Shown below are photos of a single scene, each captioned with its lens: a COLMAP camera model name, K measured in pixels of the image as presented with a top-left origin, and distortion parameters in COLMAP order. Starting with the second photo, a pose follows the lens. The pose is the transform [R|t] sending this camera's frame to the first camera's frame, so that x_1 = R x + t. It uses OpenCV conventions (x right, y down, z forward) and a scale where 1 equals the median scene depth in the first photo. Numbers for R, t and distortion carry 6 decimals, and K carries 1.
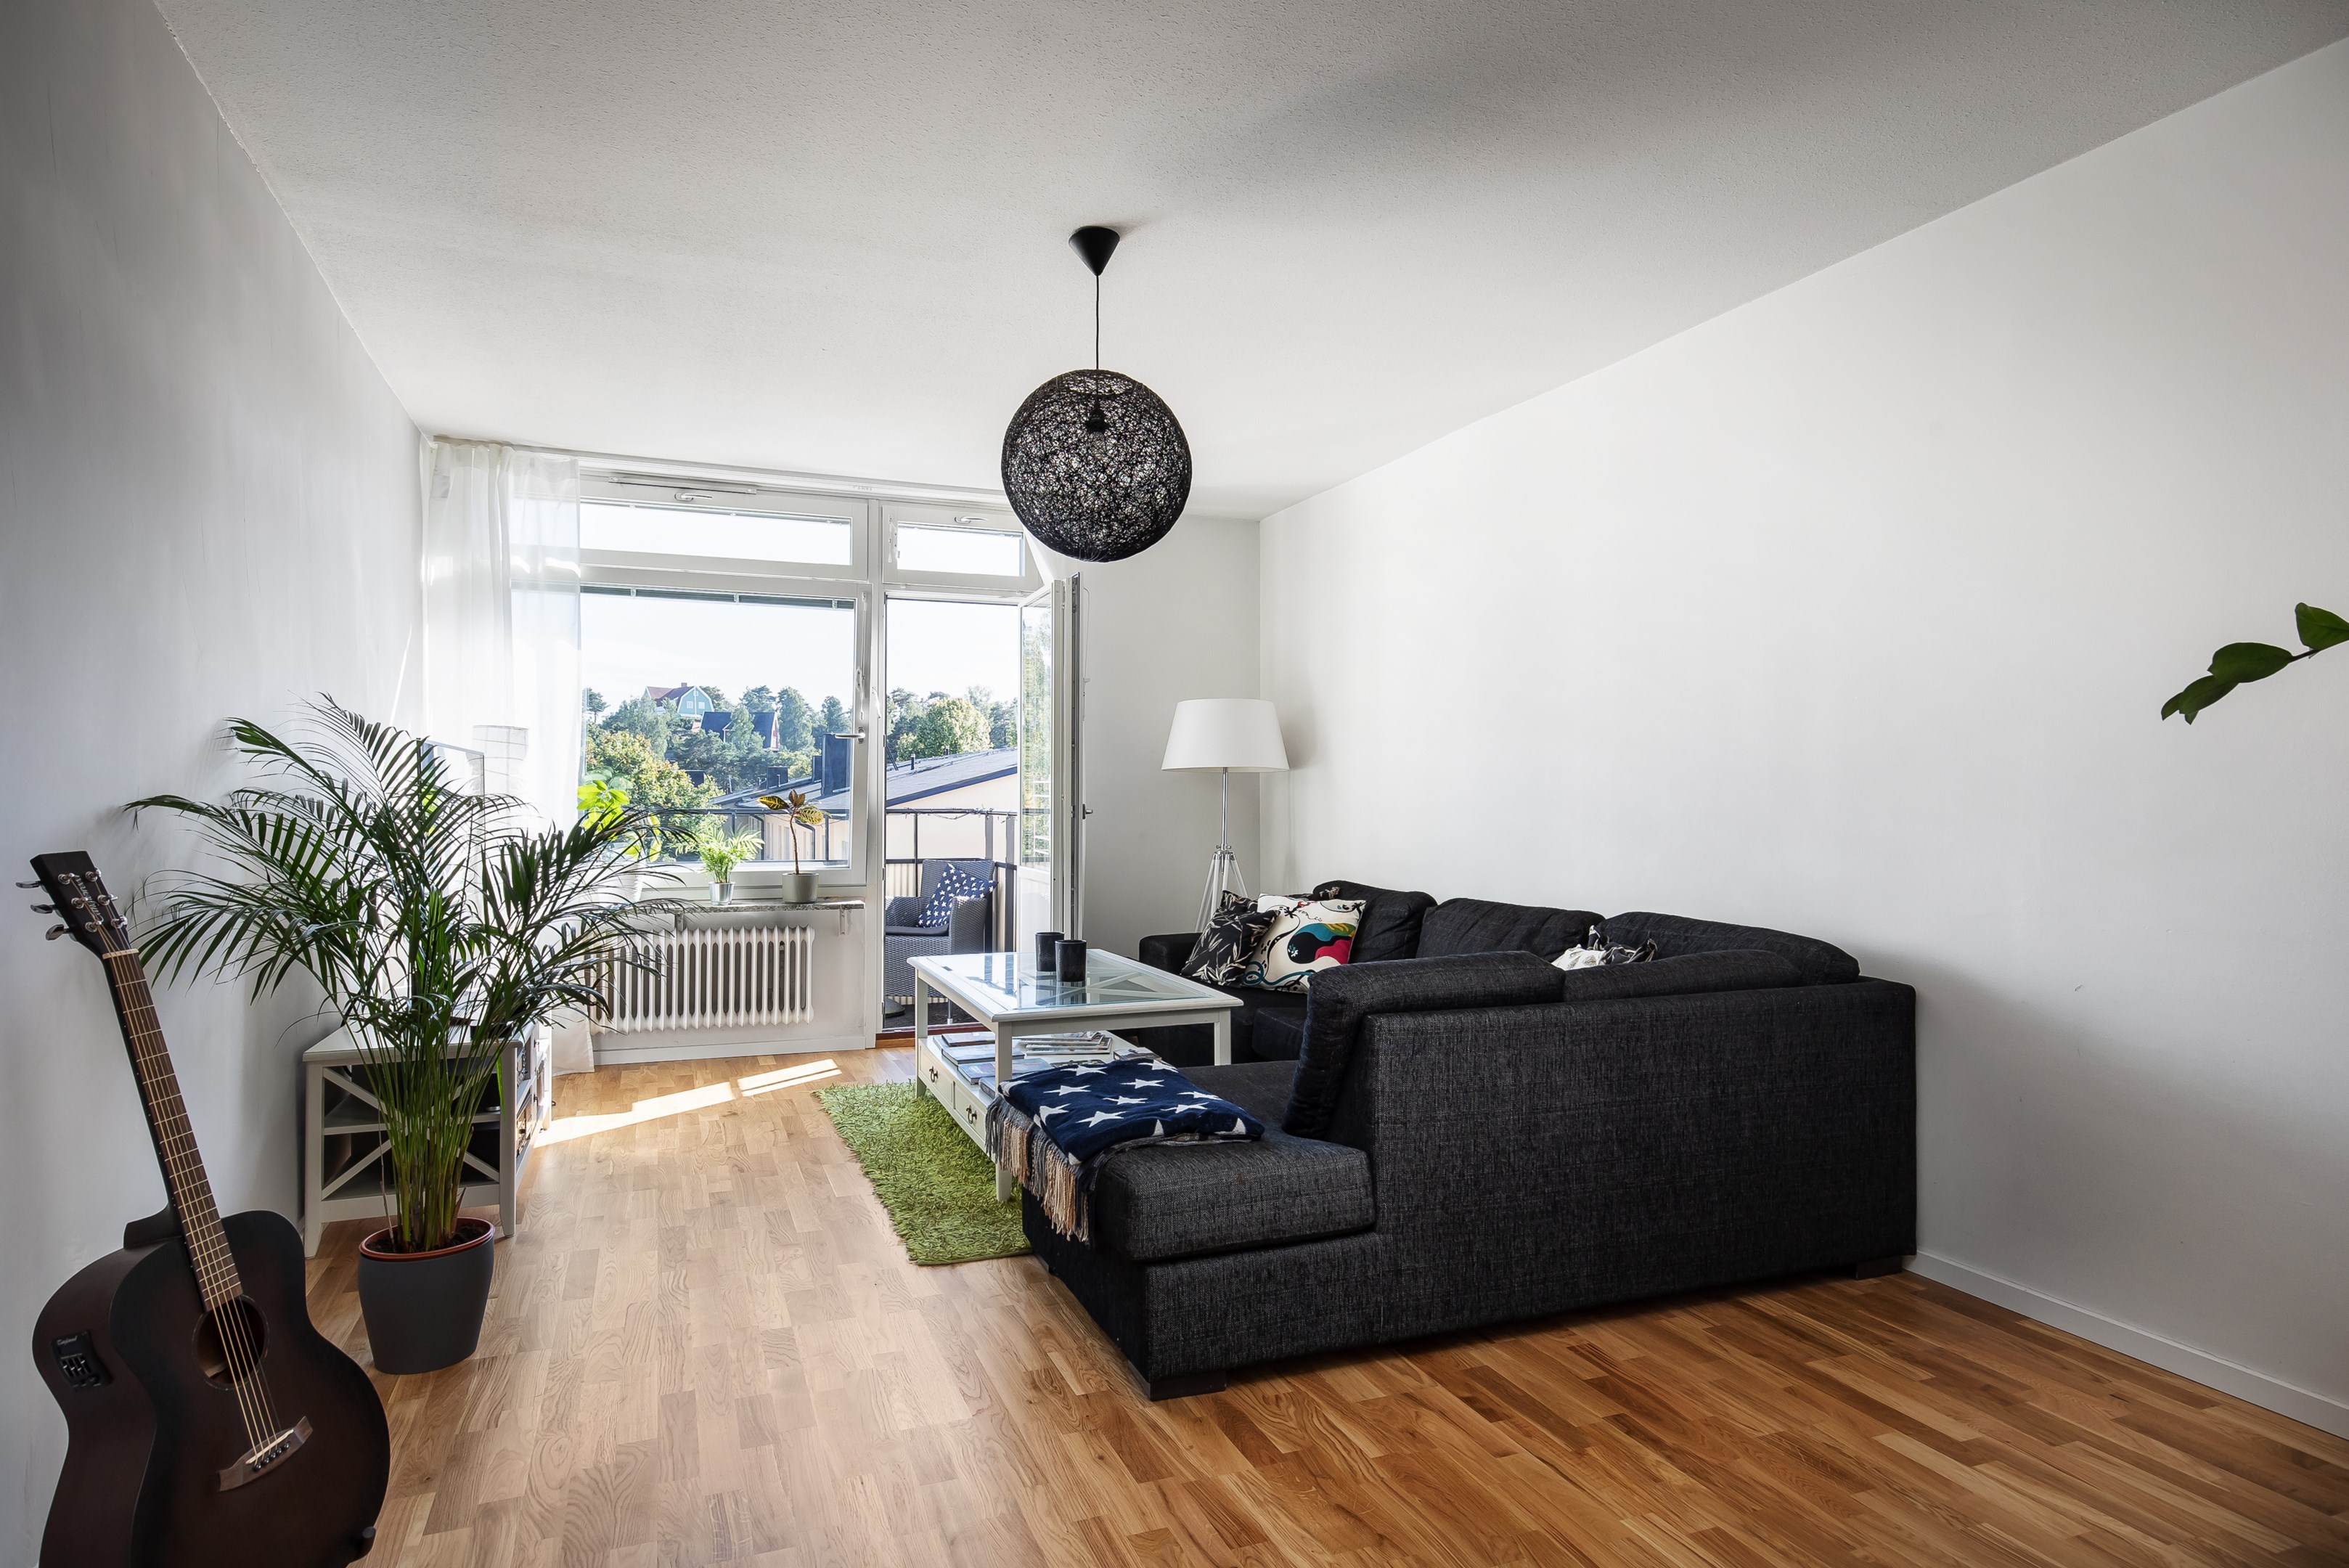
lens RADIAL K [[1335.1, 0, 1175.4], [0, 1335.1, 788.5], [0, 0, 1]] dist [-0.000956, 0.000085]
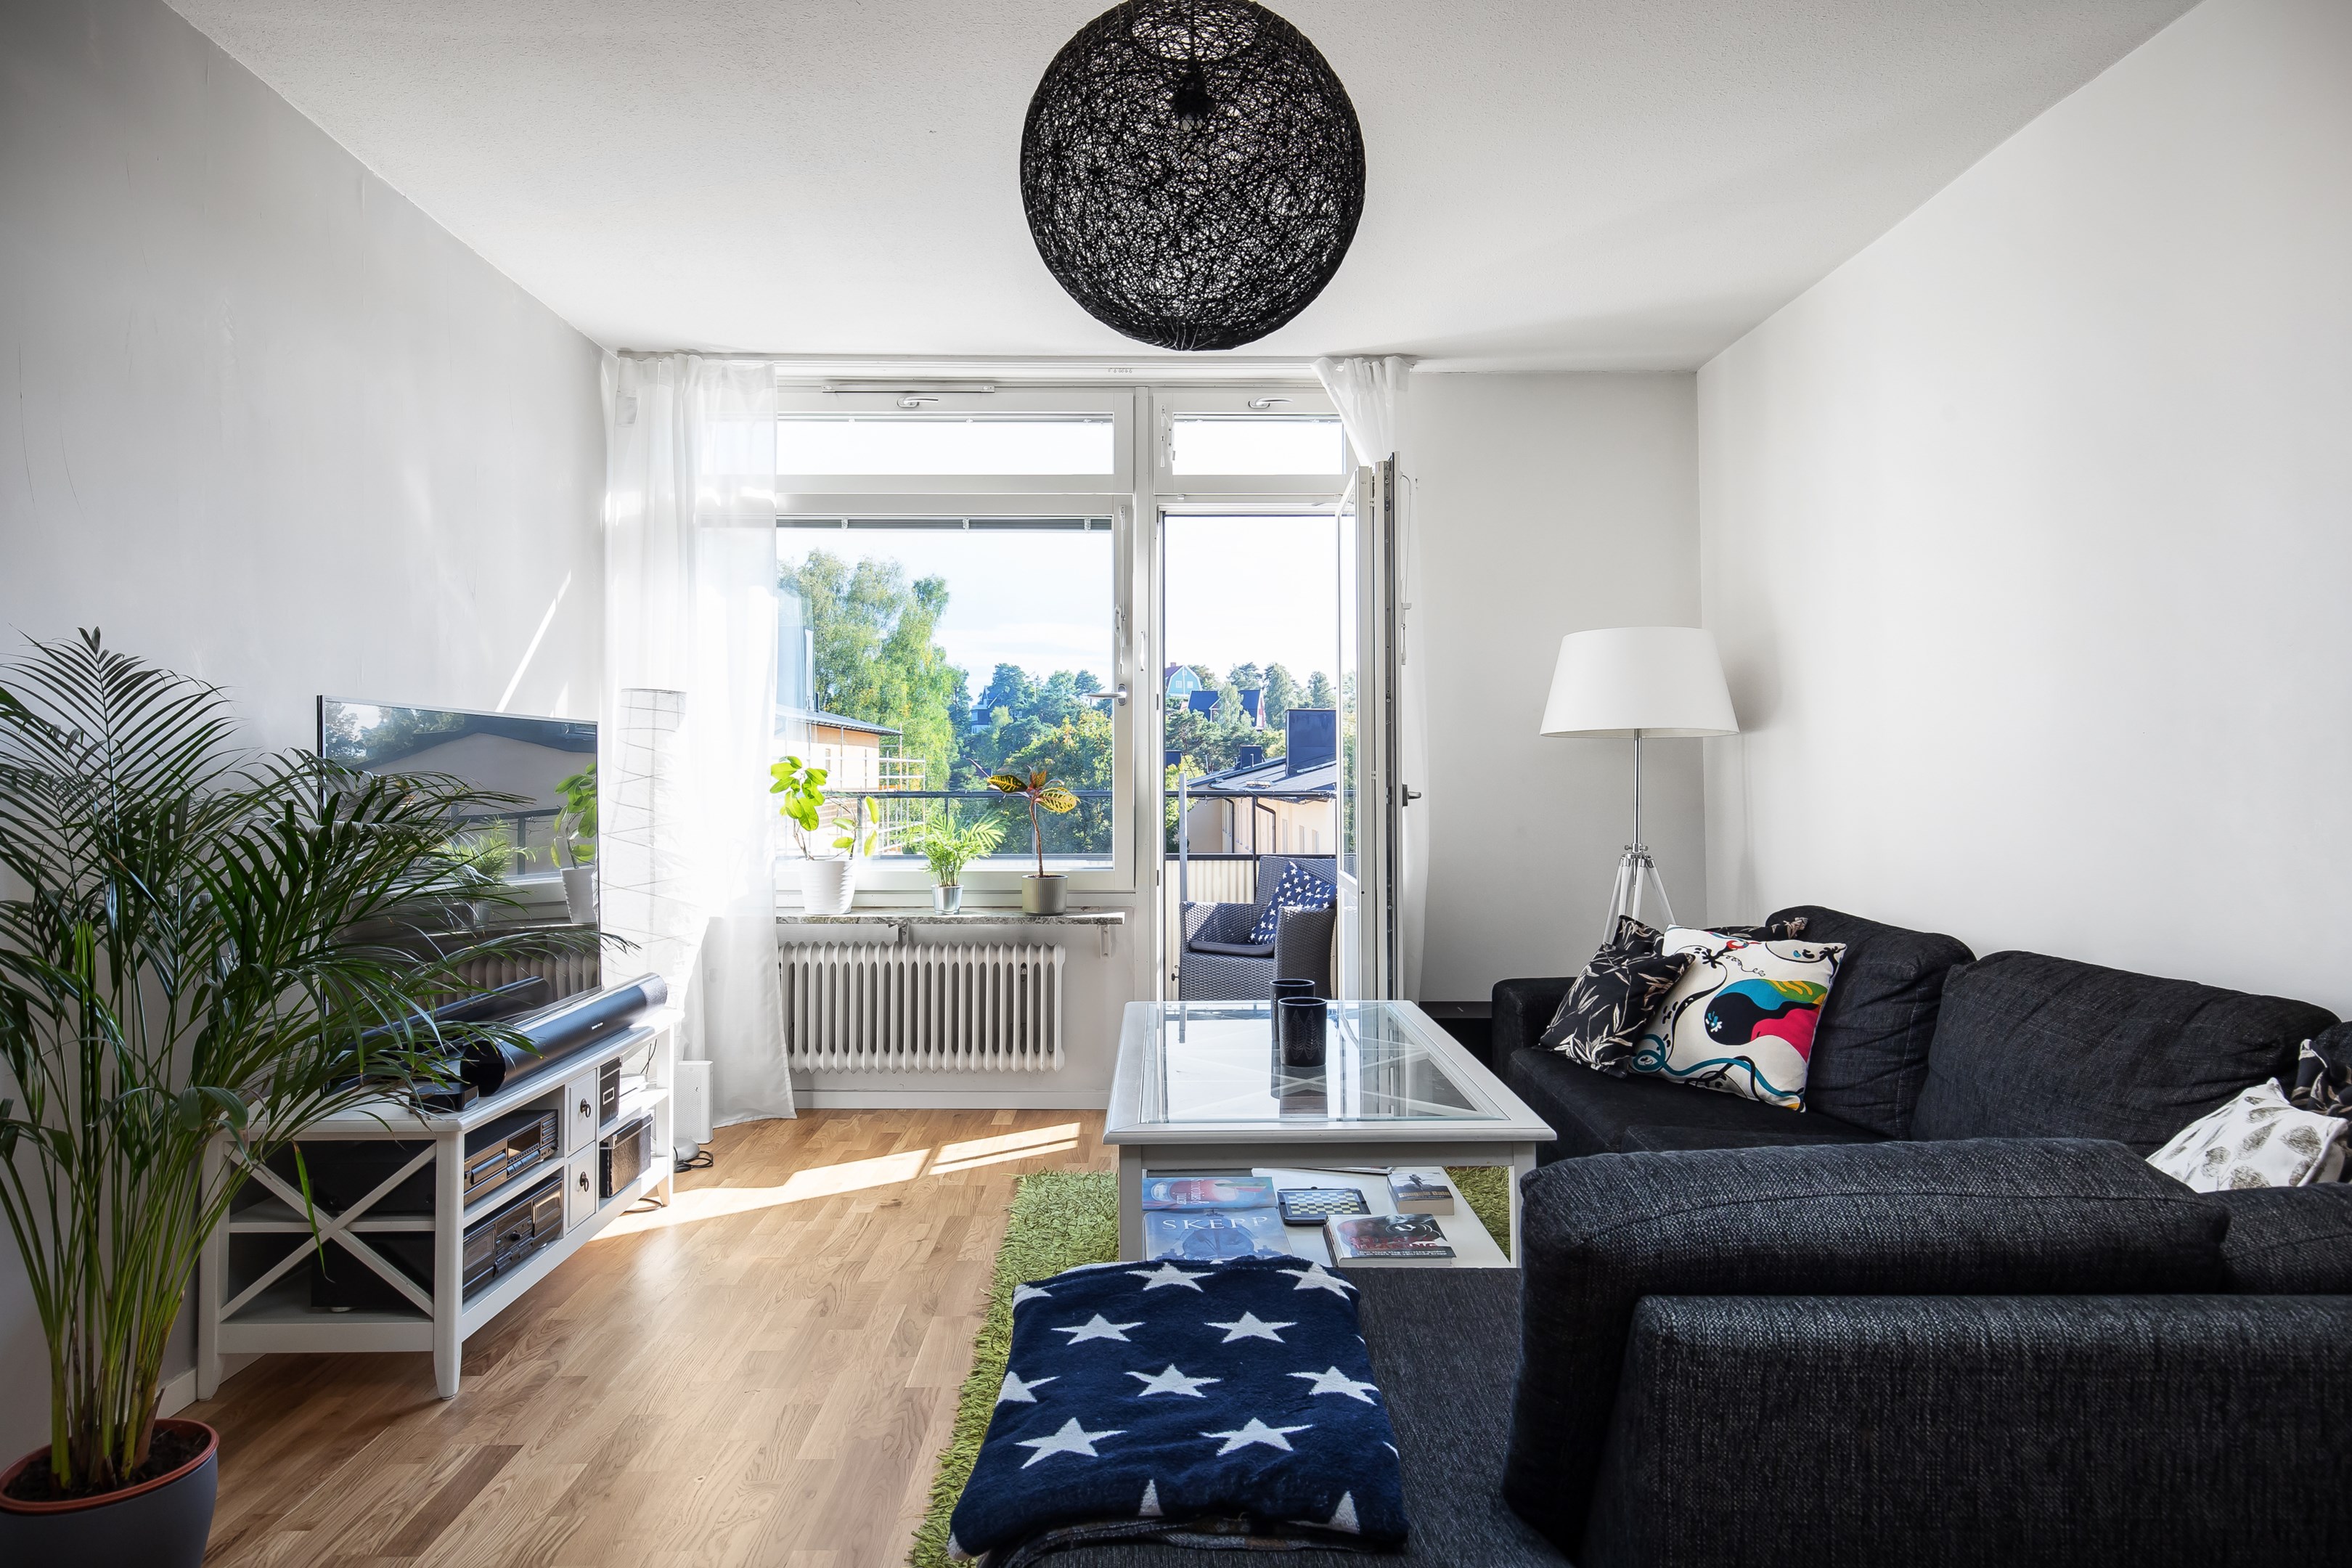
lens RADIAL K [[1432.5, 0, 1155.4], [0, 1432.5, 720.6], [0, 0, 1]] dist [-0.000753, -0.000123]
pose [[0.931718, -0.017730, -0.362750, 0.081362], [0.005651, 0.999395, -0.034332, 0.003266], [0.363139, 0.029938, 0.931254, 0.258833]]
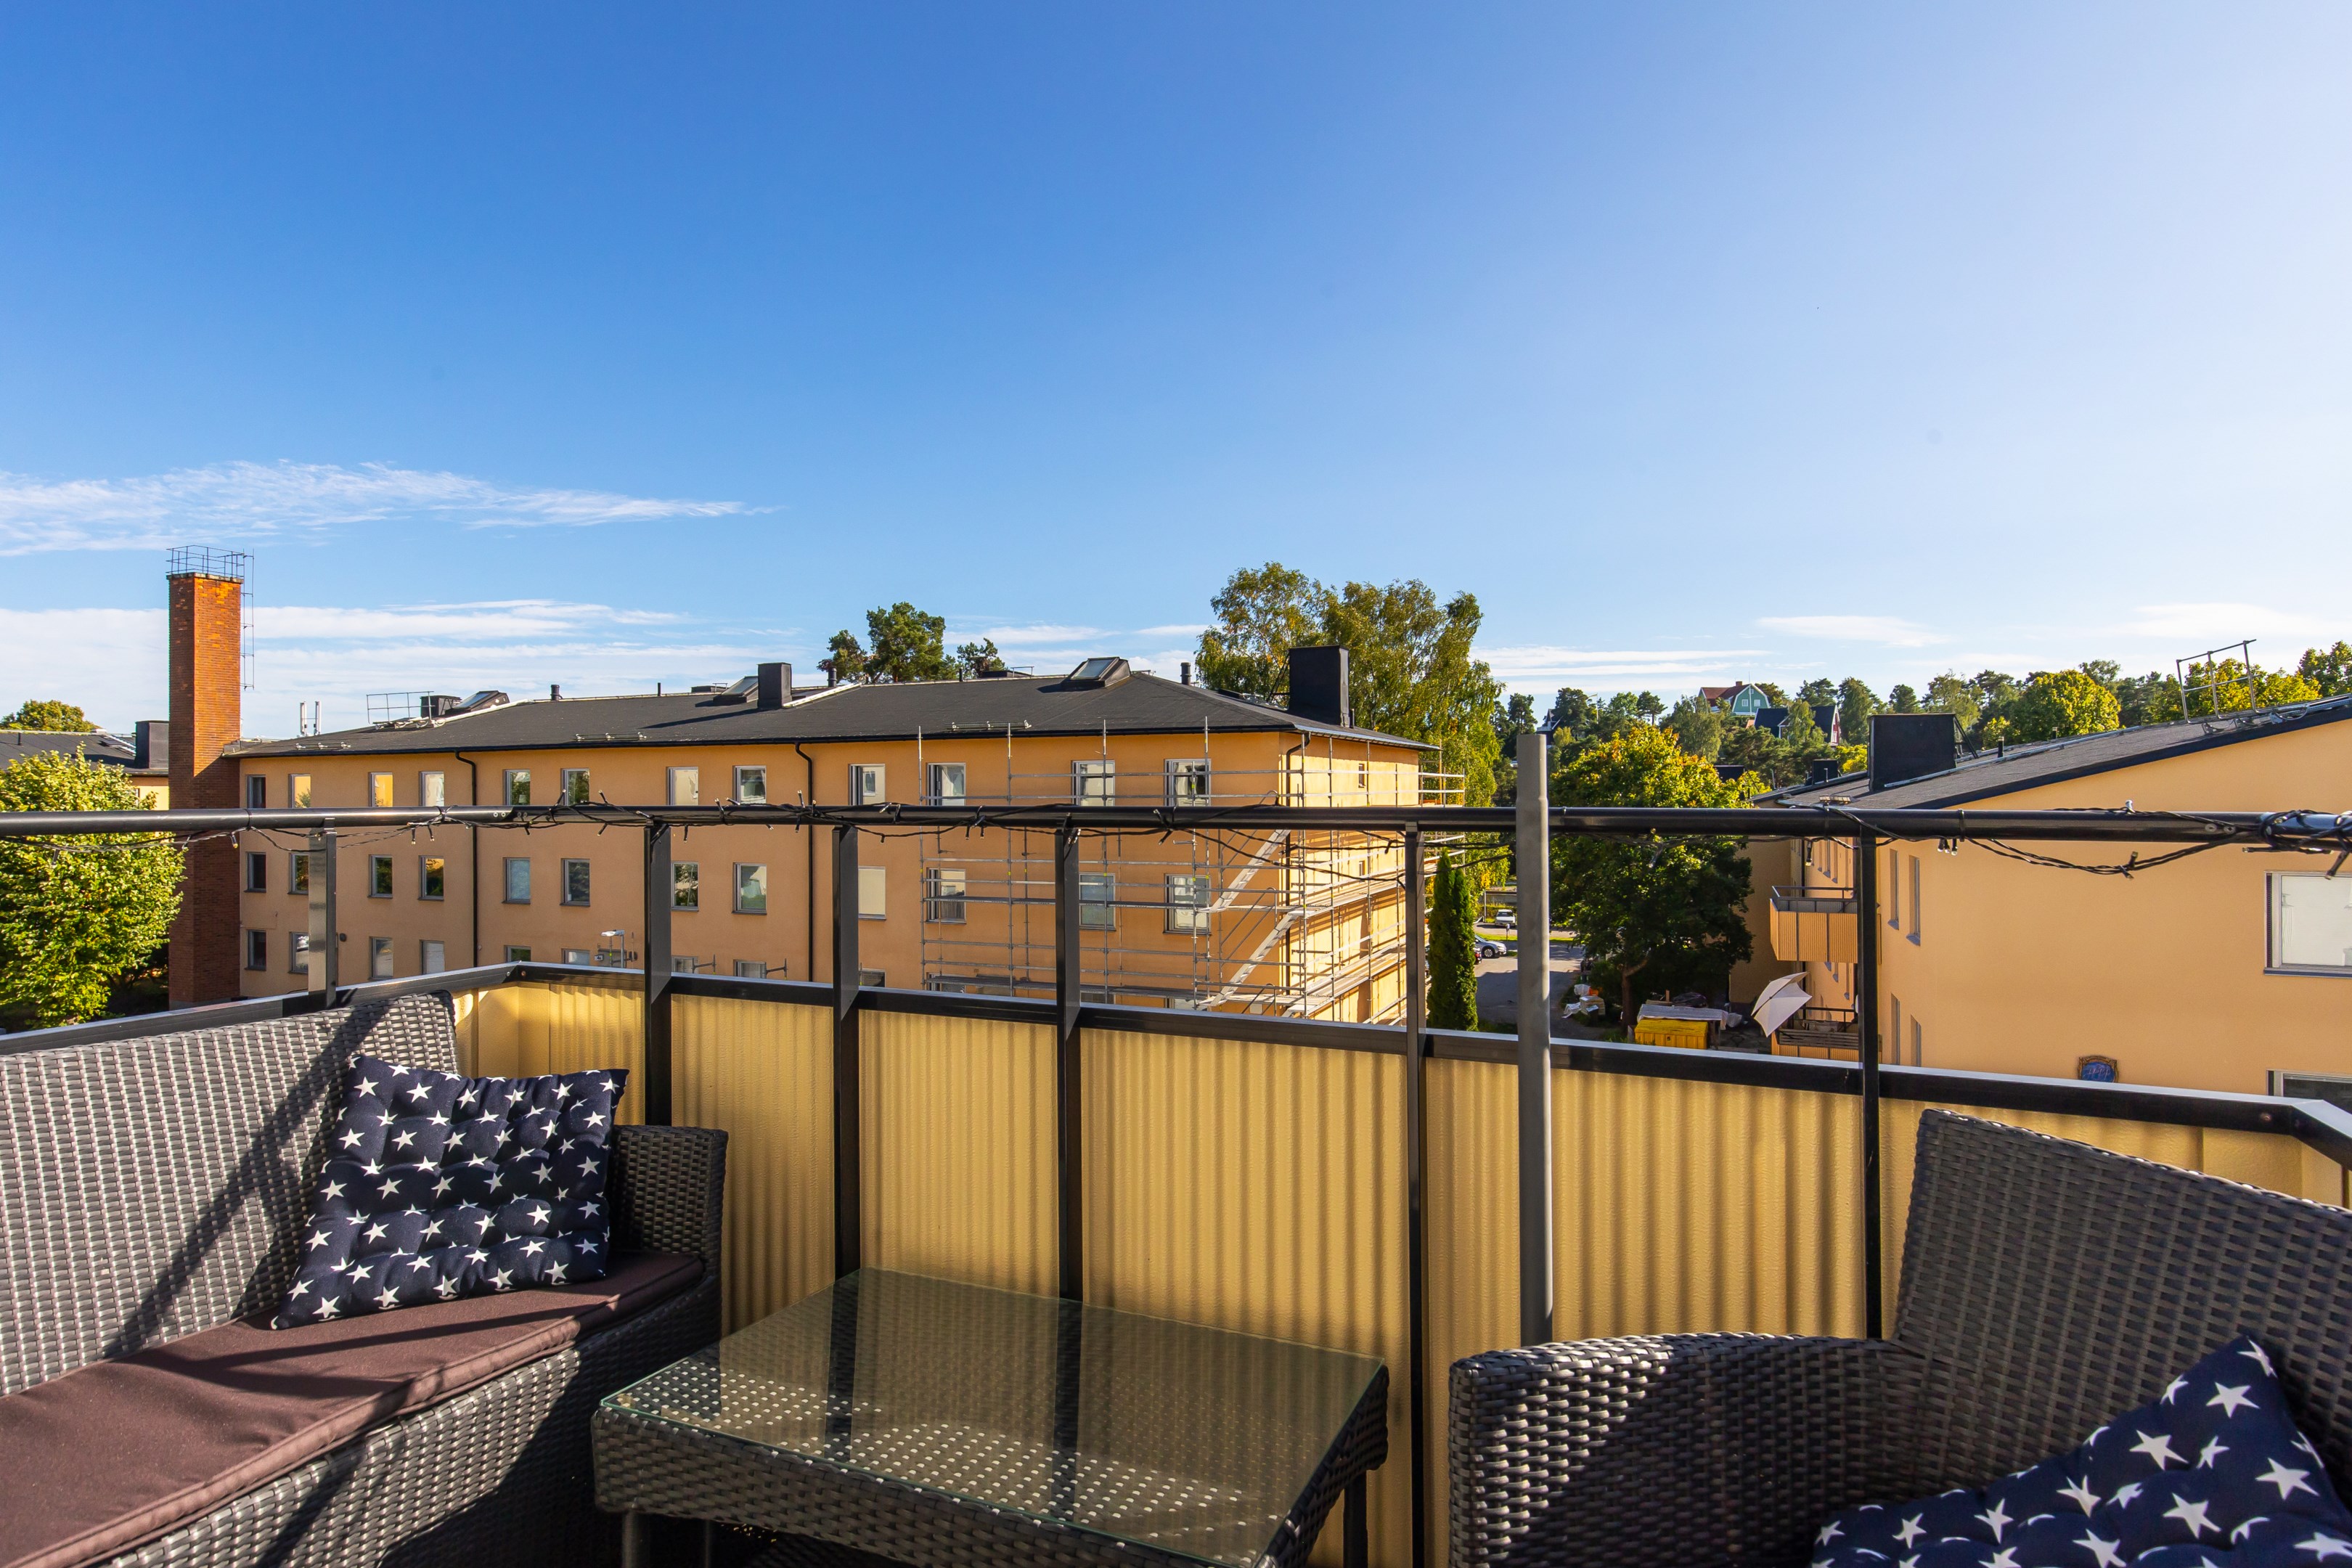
lens RADIAL K [[1224.6, 0, 1174.3], [0, 1224.6, 789.6], [0, 0, 1]] dist [-0.000575, 0.000178]
pose [[0.701819, -0.002707, -0.712350, -0.190227], [0.004376, 0.999990, 0.000511, 0.013572], [0.712342, -0.003476, 0.701824, 1.105363]]
